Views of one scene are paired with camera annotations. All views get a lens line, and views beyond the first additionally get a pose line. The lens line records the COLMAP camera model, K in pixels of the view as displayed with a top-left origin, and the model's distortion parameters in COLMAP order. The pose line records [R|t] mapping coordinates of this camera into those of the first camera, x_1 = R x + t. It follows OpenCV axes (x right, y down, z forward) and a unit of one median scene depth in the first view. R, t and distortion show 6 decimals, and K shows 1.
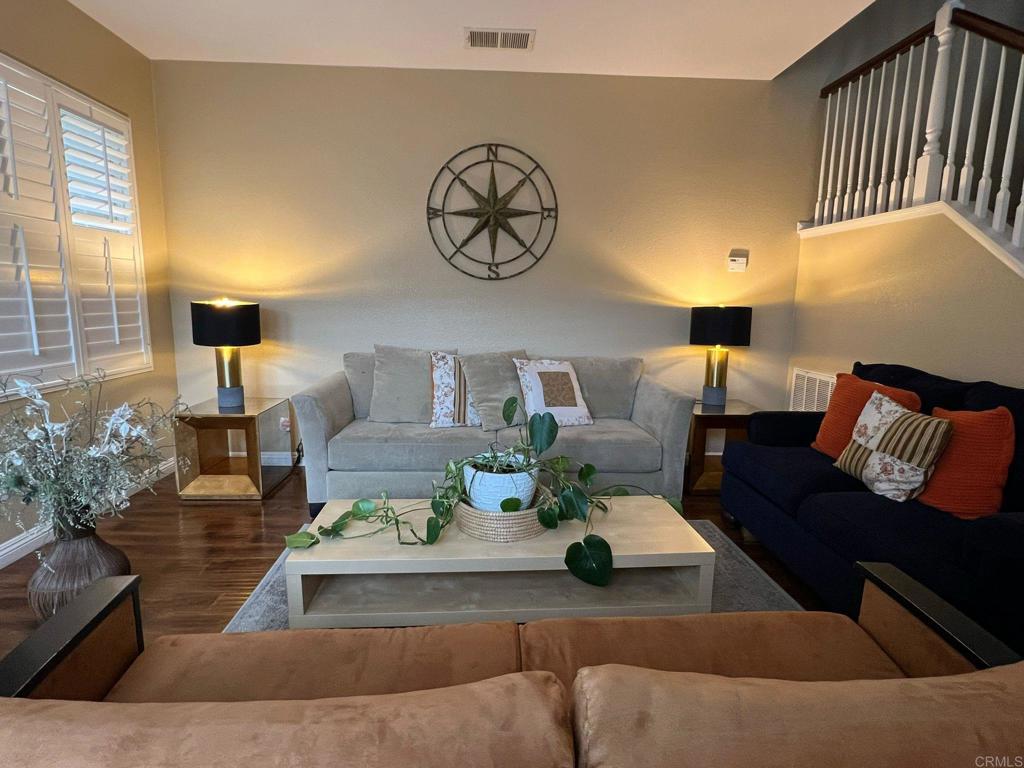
lens RADIAL K [[520.2, 0, 515.2], [0, 520.2, 383.2], [0, 0, 1]] dist [-0.001034, -0.002200]
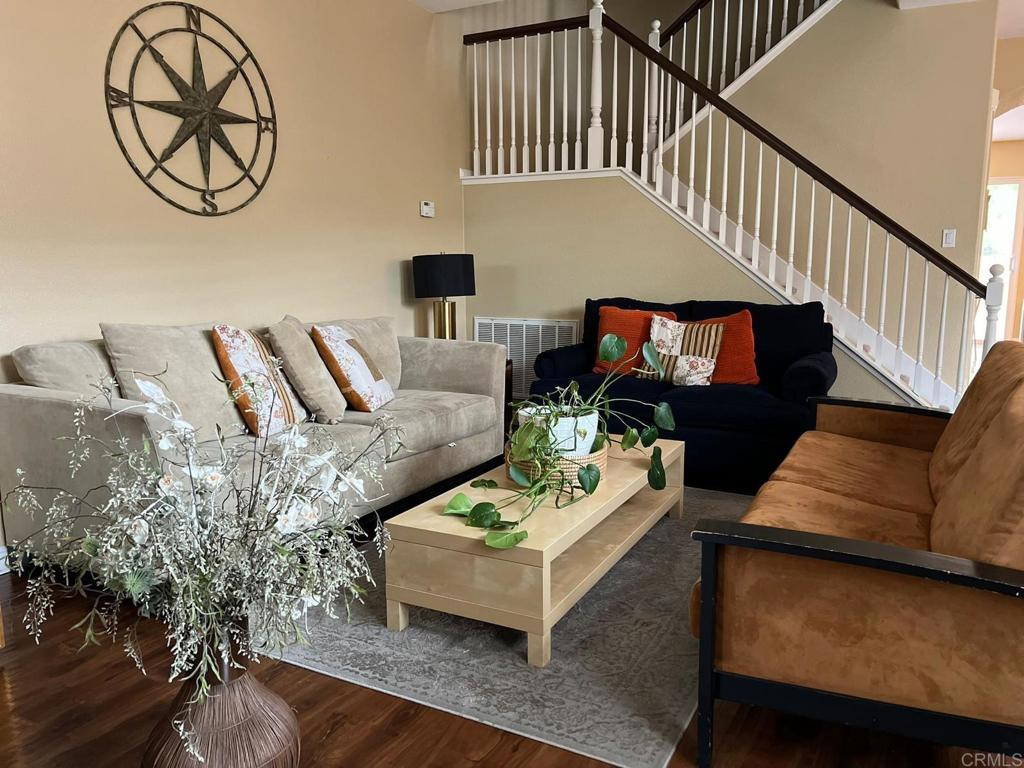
lens RADIAL K [[780.1, 0, 511.2], [0, 780.1, 383.6], [0, 0, 1]] dist [0.035311, -0.025018]
pose [[0.520370, -0.145366, 0.841477, -0.726123], [0.145225, 0.986115, 0.080545, -0.014154], [-0.841501, 0.080290, 0.534255, 0.171885]]
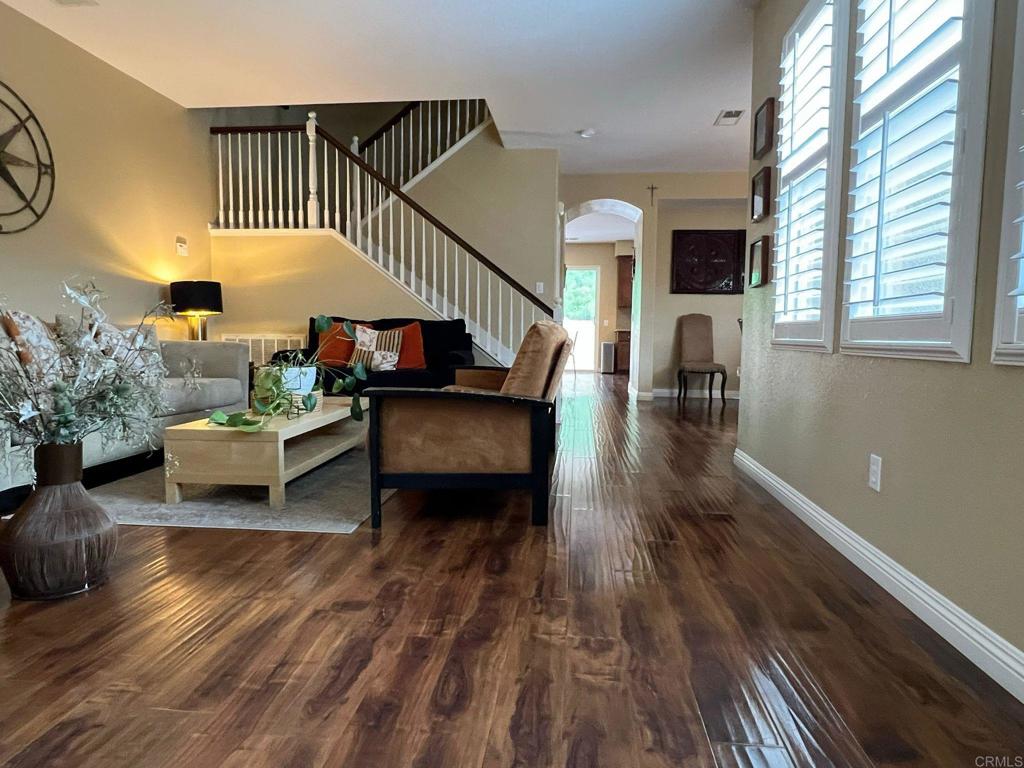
lens RADIAL K [[625.0, 0, 511.1], [0, 625.0, 386.1], [0, 0, 1]] dist [-0.002531, -0.004664]
pose [[0.152864, -0.093595, 0.983805, -0.943893], [0.150715, 0.986068, 0.070392, 0.100905], [-0.976687, 0.137513, 0.164840, 0.062504]]
